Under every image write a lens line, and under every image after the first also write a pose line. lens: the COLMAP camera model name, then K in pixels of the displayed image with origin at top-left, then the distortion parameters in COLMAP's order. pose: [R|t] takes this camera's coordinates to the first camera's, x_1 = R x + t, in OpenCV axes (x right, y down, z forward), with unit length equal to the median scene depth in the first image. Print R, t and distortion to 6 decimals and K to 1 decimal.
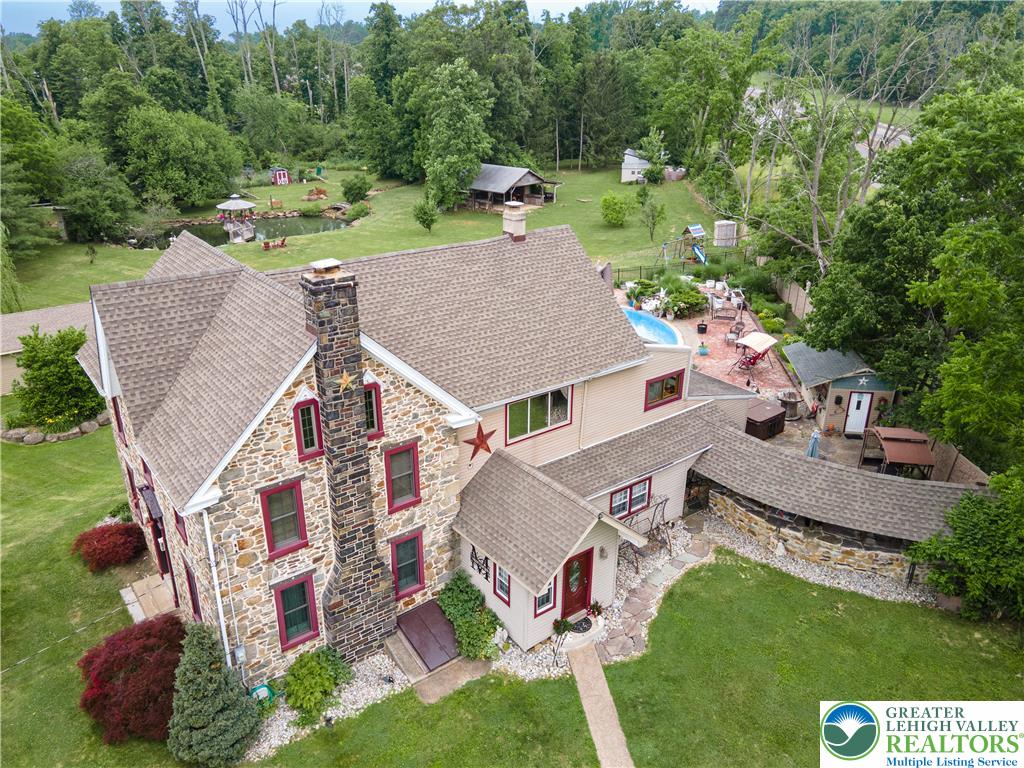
lens RADIAL K [[747.5, 0, 502.5], [0, 747.5, 382.6], [0, 0, 1]] dist [0.027586, 0.029781]
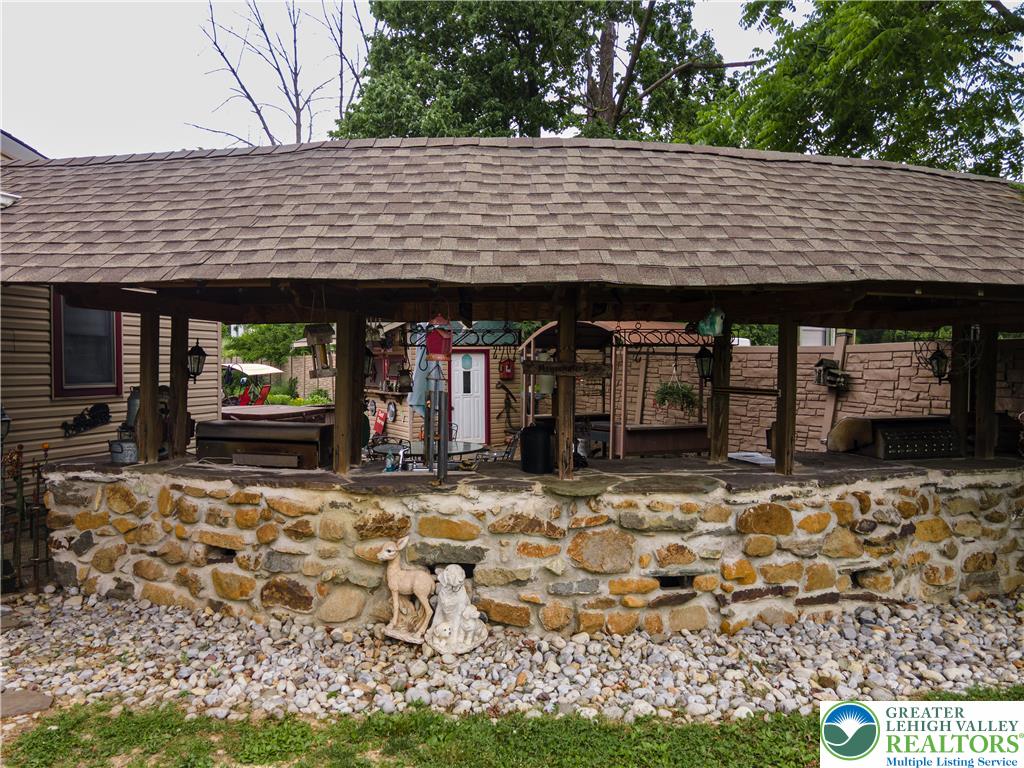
lens RADIAL K [[747.5, 0, 501.9], [0, 747.5, 382.9], [0, 0, 1]] dist [0.027586, 0.029781]
pose [[0.797021, -0.013839, 0.603793, 0.206516], [0.230407, 0.931094, -0.282803, 0.168337], [-0.558274, 0.364518, 0.745290, 0.637276]]
